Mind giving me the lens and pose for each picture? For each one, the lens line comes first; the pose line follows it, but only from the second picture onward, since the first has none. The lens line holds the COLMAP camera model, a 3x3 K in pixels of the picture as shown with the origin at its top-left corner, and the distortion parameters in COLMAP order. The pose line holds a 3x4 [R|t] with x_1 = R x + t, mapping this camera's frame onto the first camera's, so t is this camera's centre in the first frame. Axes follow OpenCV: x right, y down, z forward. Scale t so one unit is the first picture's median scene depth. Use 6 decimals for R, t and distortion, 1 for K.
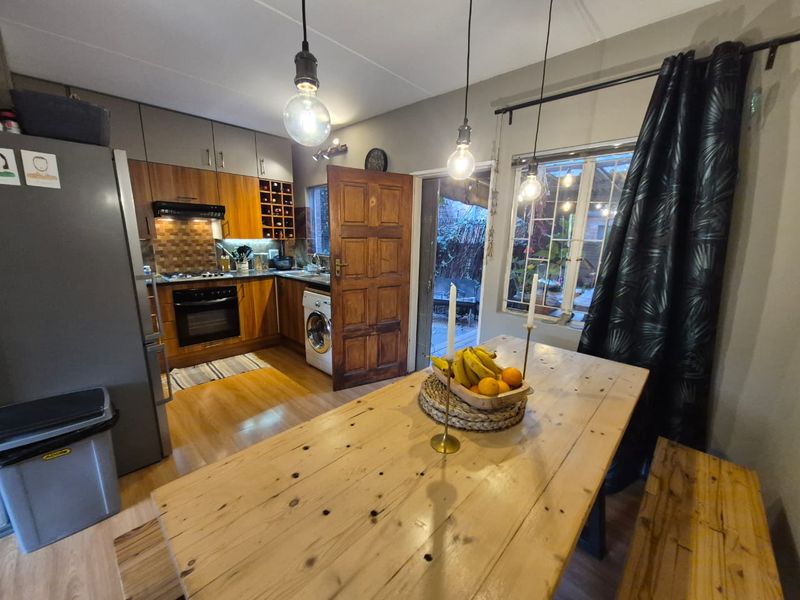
lens RADIAL K [[313.7, 0, 401.5], [0, 313.7, 304.3], [0, 0, 1]] dist [-0.000994, -0.000247]
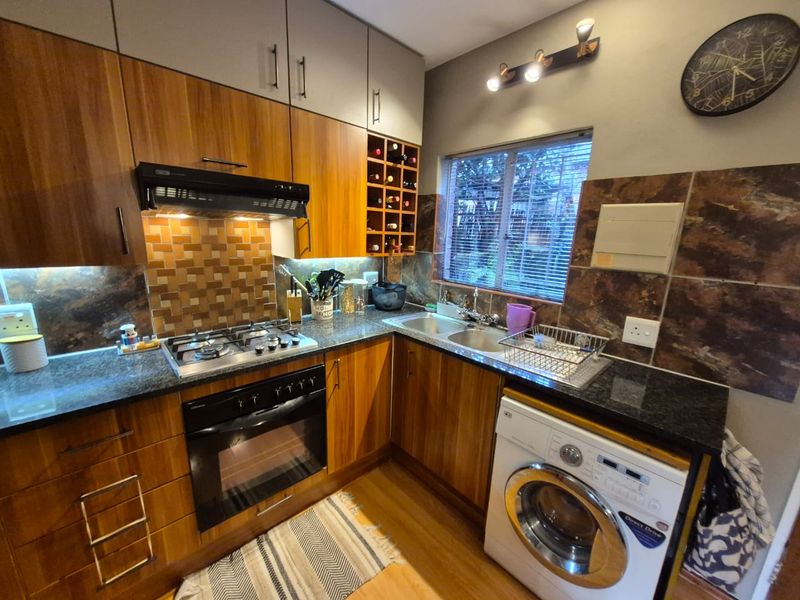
lens RADIAL K [[313.7, 0, 406.2], [0, 313.7, 304.8], [0, 0, 1]] dist [-0.000994, -0.000247]
pose [[0.998245, 0.025477, -0.053453, -0.386297], [-0.025095, 0.999655, 0.007802, -0.150415], [0.053633, -0.006447, 0.998540, 0.555956]]
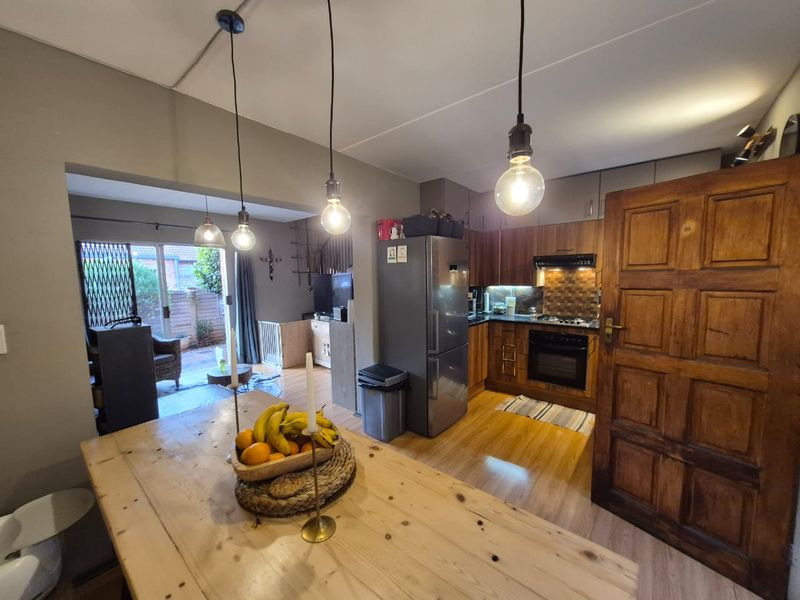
lens RADIAL K [[313.7, 0, 401.3], [0, 313.7, 307.0], [0, 0, 1]] dist [-0.000994, -0.000247]
pose [[0.069955, 0.076020, -0.994649, 0.350609], [-0.202254, 0.977464, 0.060482, -0.087721], [0.976831, 0.196940, 0.083754, 0.358342]]
